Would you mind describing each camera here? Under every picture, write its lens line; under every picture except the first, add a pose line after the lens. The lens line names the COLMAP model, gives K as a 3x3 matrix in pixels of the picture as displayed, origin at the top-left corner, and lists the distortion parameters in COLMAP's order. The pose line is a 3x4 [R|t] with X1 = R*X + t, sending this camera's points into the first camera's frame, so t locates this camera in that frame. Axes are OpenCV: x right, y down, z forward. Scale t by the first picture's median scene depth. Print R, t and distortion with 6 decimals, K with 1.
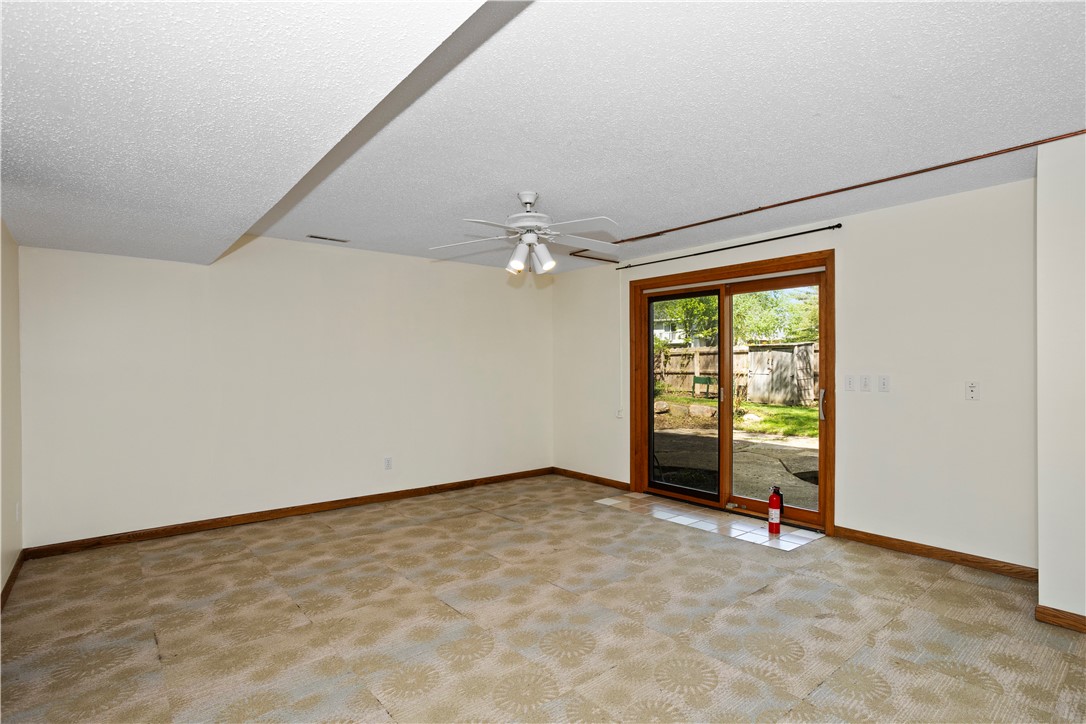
lens RADIAL K [[543.8, 0, 541.7], [0, 543.8, 366.1], [0, 0, 1]] dist [0.002372, 0.002209]
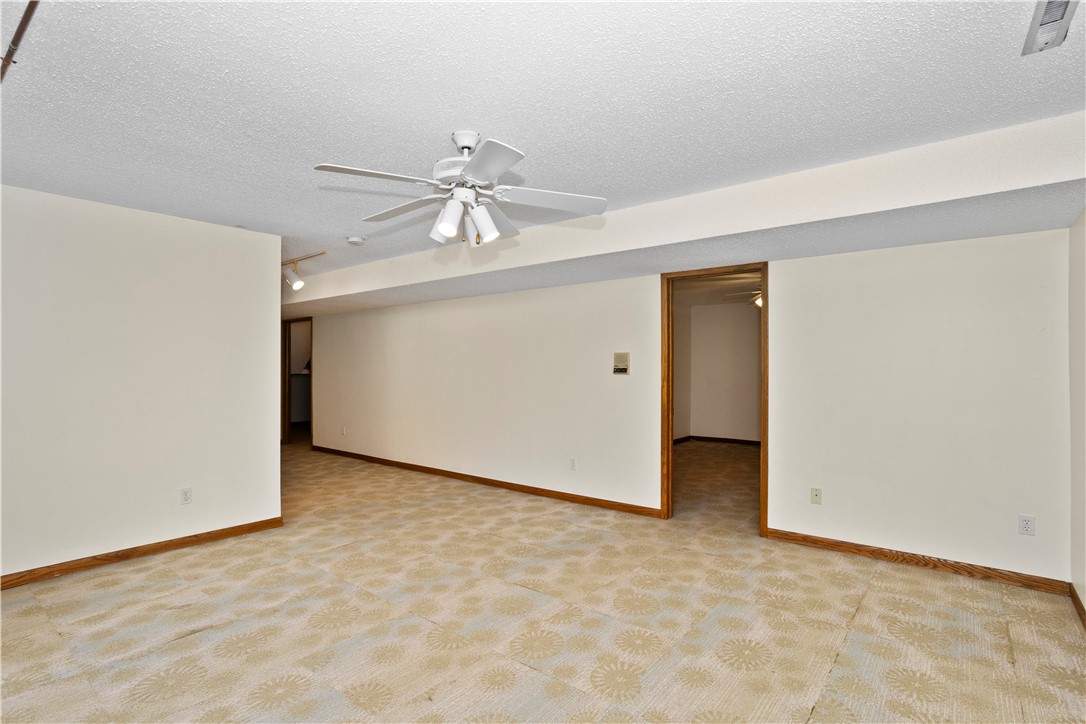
lens RADIAL K [[543.8, 0, 544.4], [0, 543.8, 363.7], [0, 0, 1]] dist [0.002372, 0.002209]
pose [[-0.979659, 0.007201, -0.200541, 0.023535], [0.008863, 0.999933, -0.007393, -0.005578], [0.200474, -0.009020, -0.979657, 1.950696]]
